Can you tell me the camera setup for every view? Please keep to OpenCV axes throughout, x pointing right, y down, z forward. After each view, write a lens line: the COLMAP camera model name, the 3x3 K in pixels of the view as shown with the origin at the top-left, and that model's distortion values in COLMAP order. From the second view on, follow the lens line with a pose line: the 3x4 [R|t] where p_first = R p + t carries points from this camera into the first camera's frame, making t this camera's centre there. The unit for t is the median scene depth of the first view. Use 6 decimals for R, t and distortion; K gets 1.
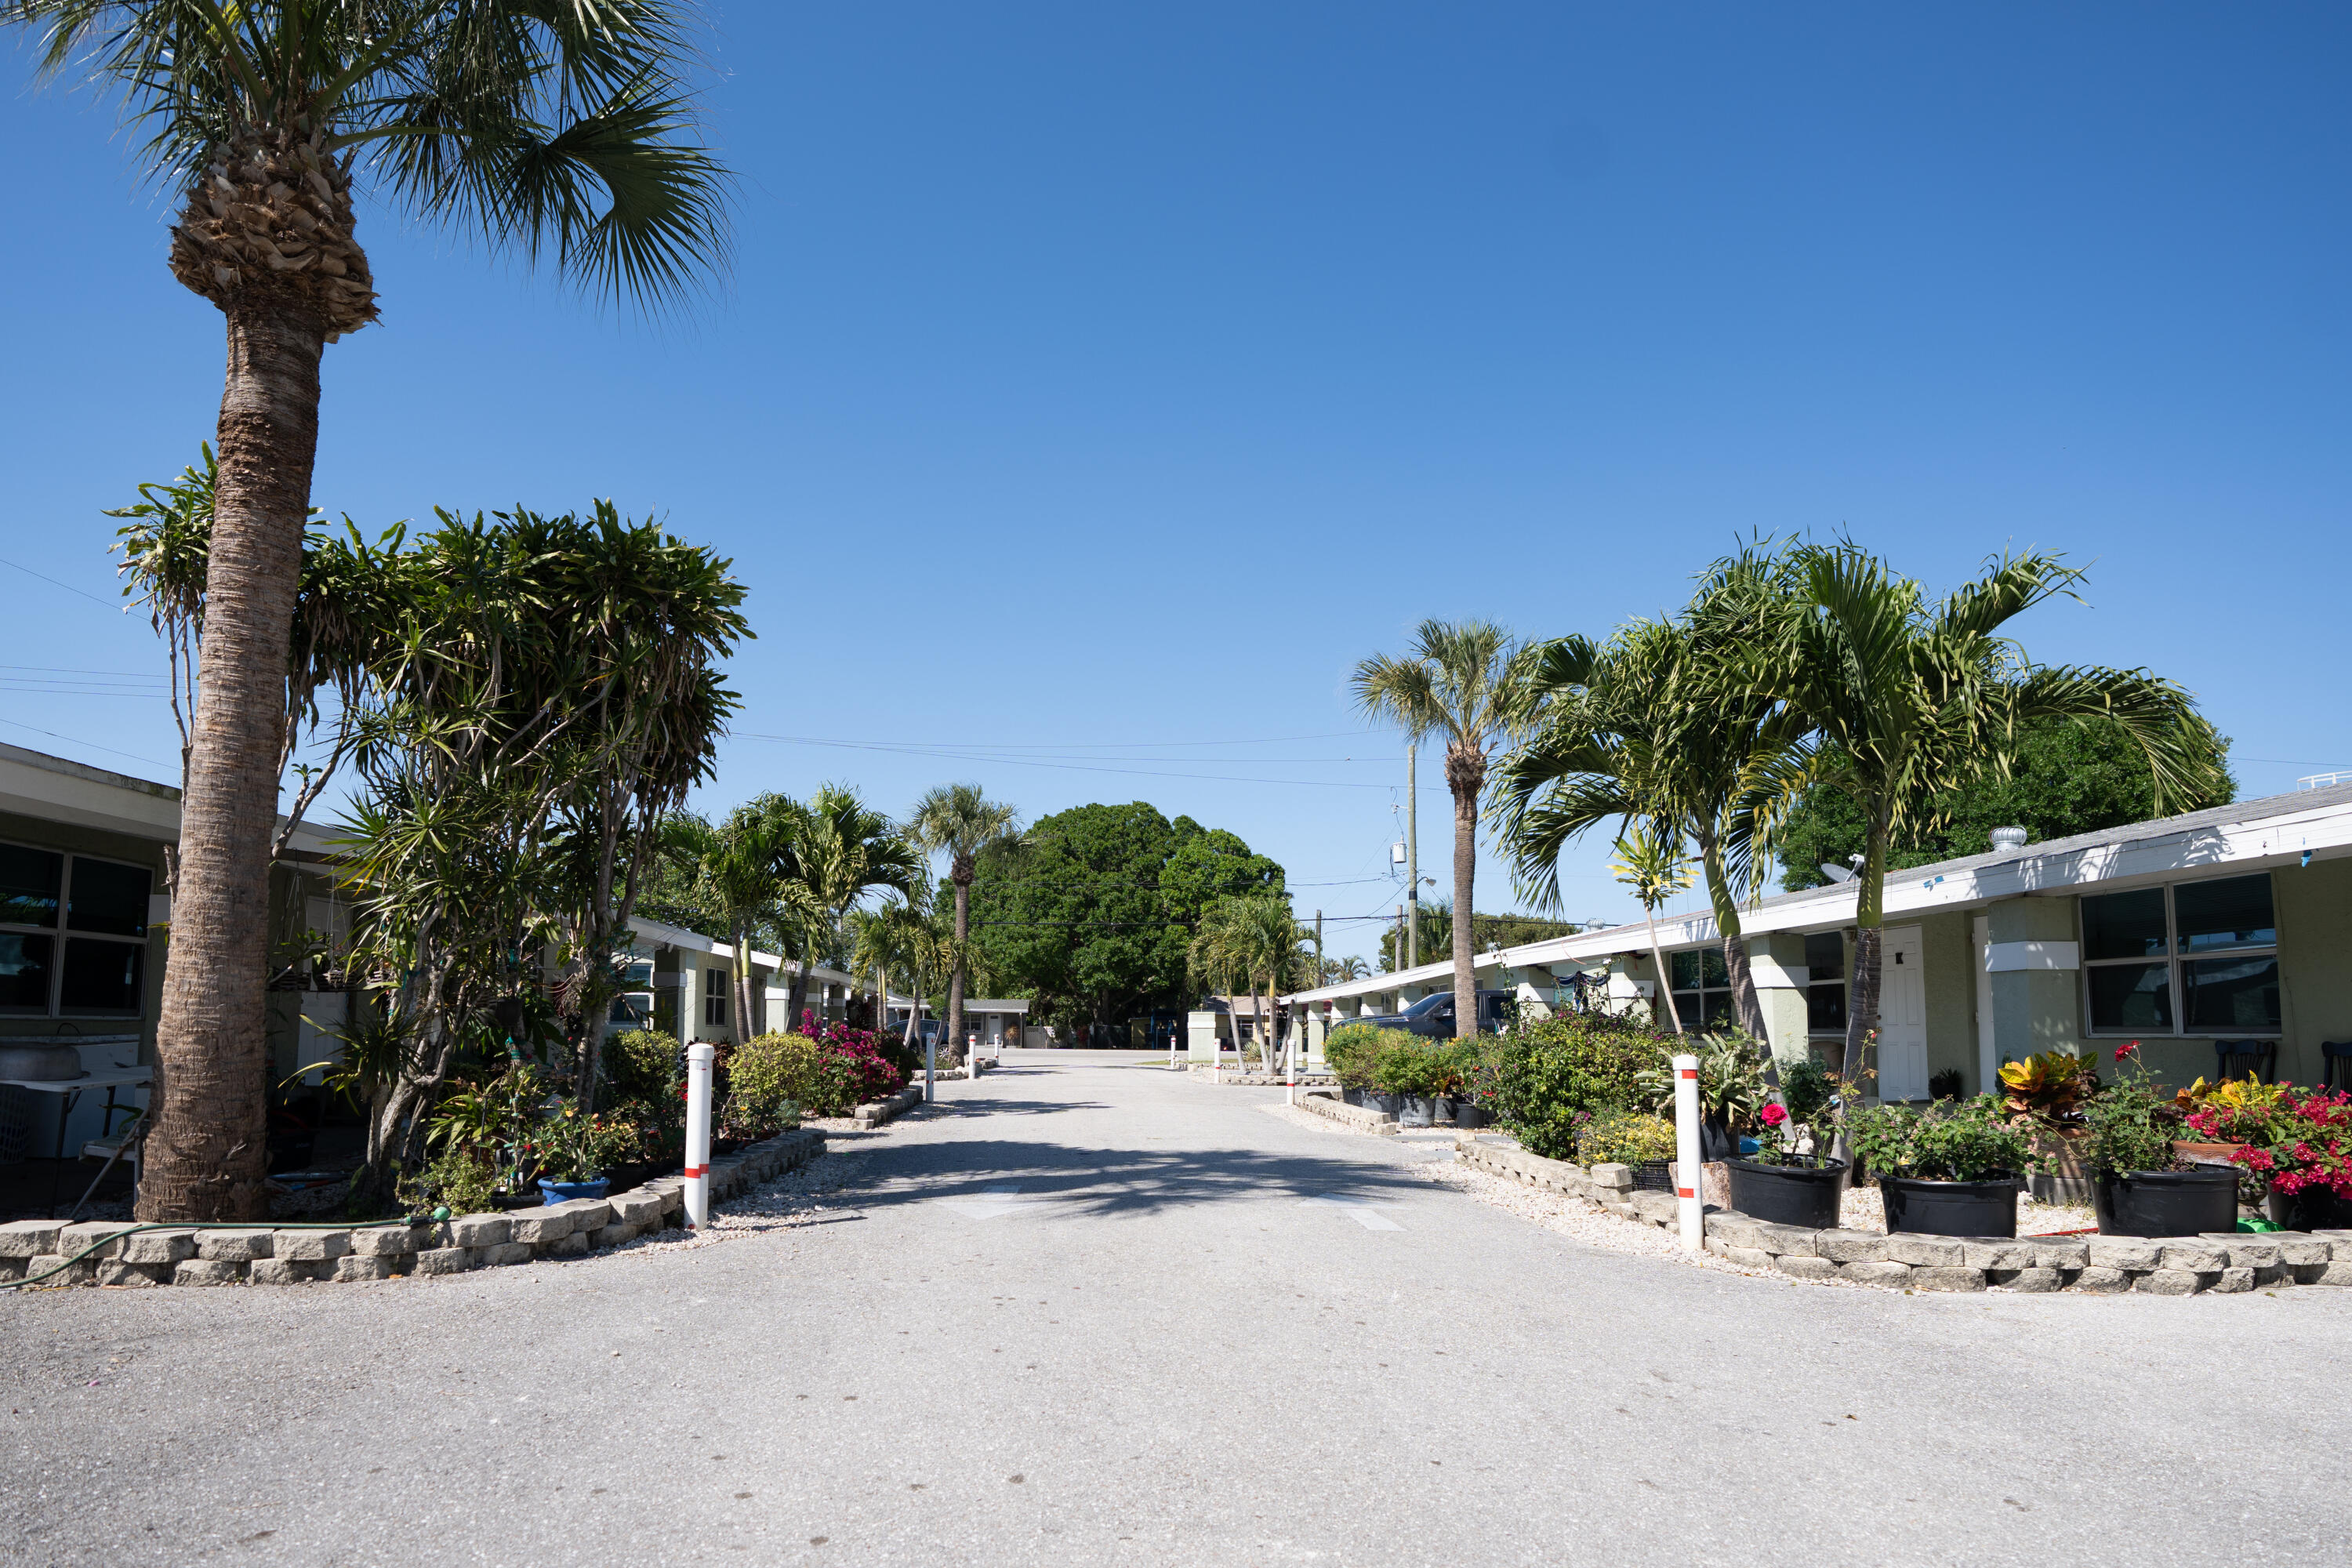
lens RADIAL K [[1231.5, 0, 1171.5], [0, 1231.5, 910.1], [0, 0, 1]] dist [-0.064455, 0.020846]
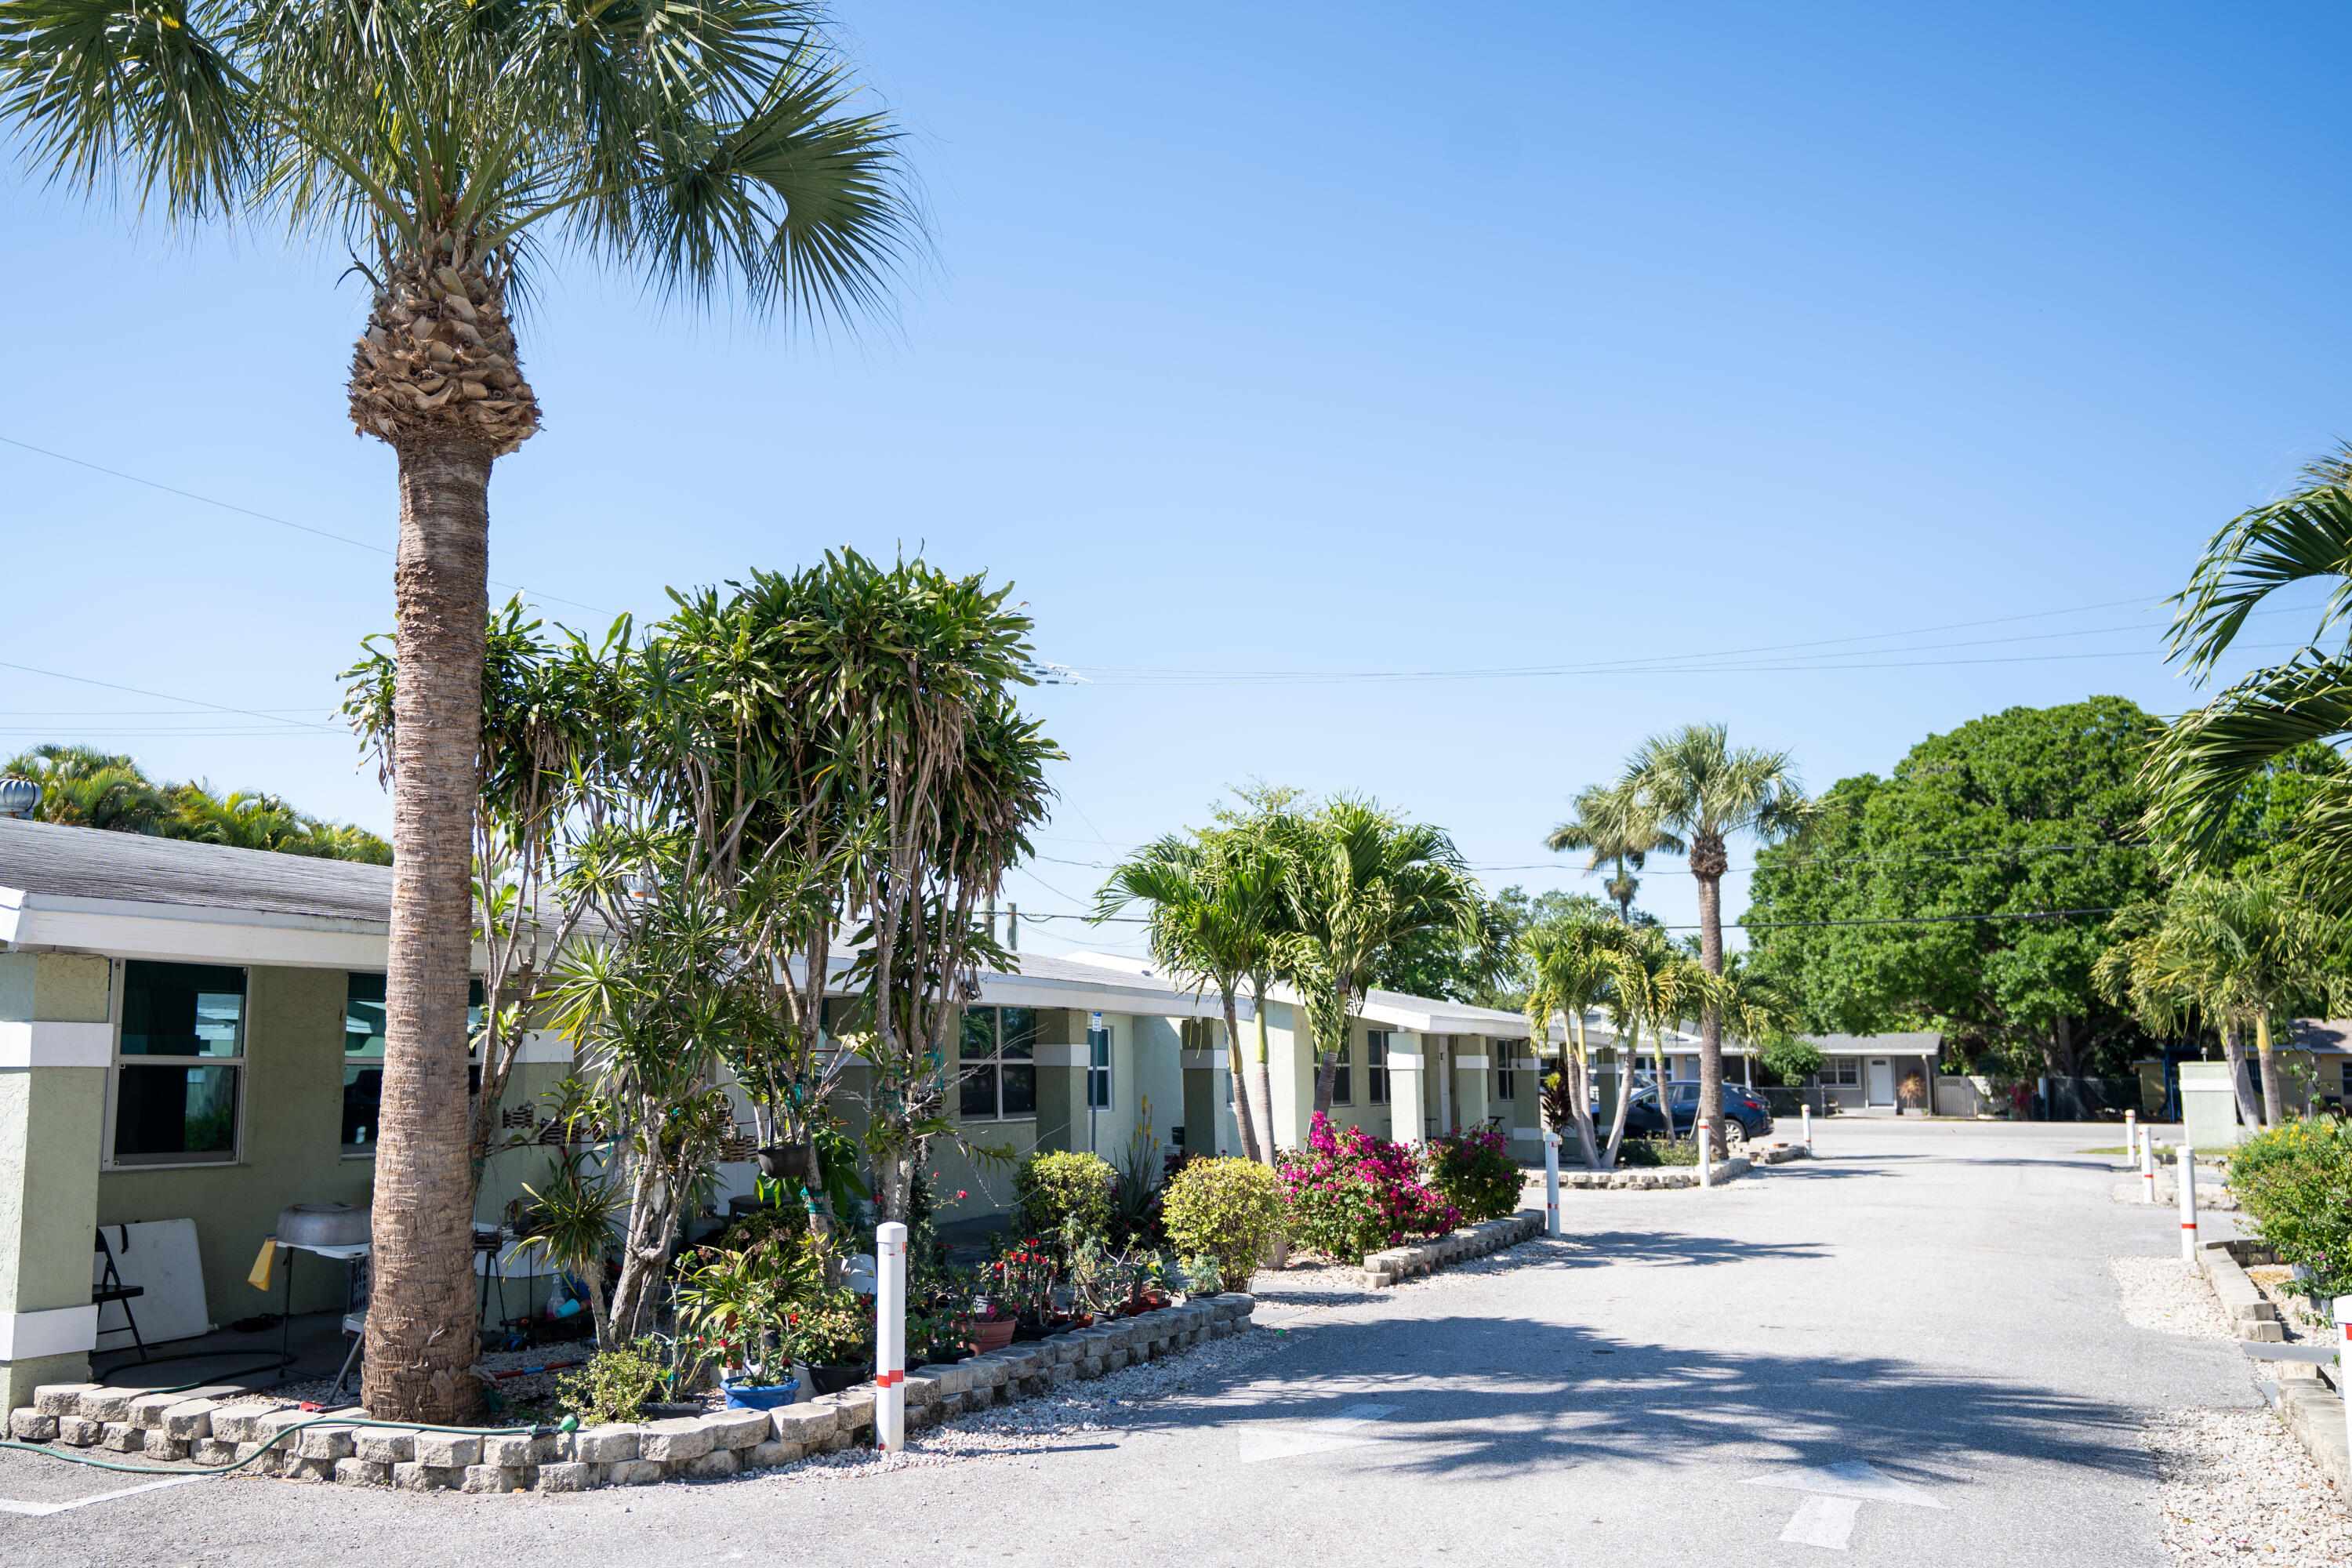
lens RADIAL K [[1882.8, 0, 1173.4], [0, 1882.8, 848.5], [0, 0, 1]] dist [0.004416, 0.004801]
pose [[0.864374, -0.065771, -0.498530, 0.478172], [0.054997, 0.997827, -0.036288, -0.095456], [0.499834, 0.003949, 0.866112, -0.013270]]
